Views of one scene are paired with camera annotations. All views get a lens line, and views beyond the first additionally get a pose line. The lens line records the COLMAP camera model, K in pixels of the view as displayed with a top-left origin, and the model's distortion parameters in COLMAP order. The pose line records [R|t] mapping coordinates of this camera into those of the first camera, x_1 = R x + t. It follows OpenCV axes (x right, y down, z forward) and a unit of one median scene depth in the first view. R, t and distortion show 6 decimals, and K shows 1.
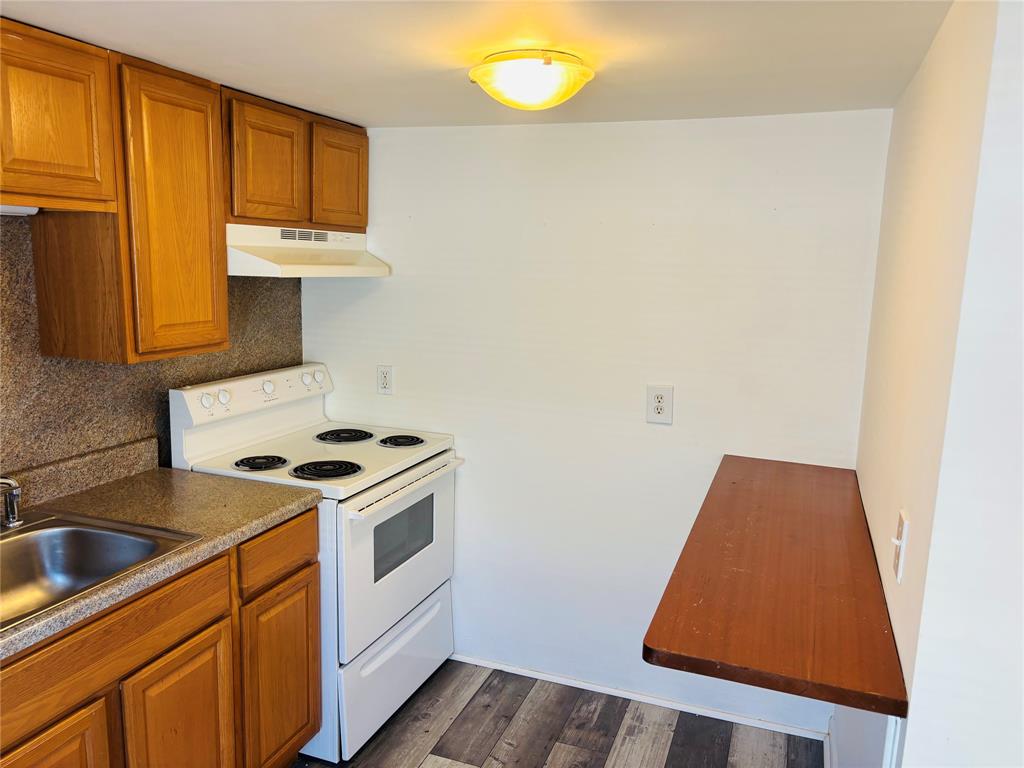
lens RADIAL K [[771.8, 0, 508.8], [0, 771.8, 391.0], [0, 0, 1]] dist [0.043876, -0.051065]
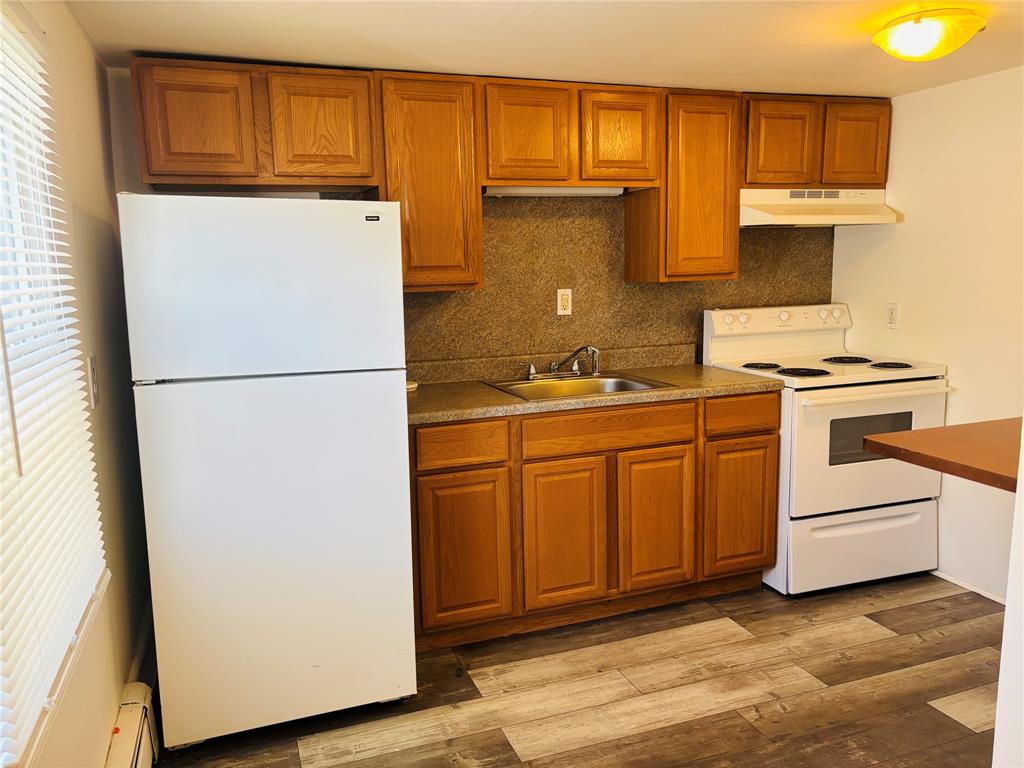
lens RADIAL K [[771.8, 0, 511.3], [0, 771.8, 381.7], [0, 0, 1]] dist [0.043876, -0.051065]
pose [[0.661064, 0.074131, -0.746659, 0.439964], [-0.084540, 0.996130, 0.024051, 0.135038], [0.745552, 0.047223, 0.664773, -0.236200]]
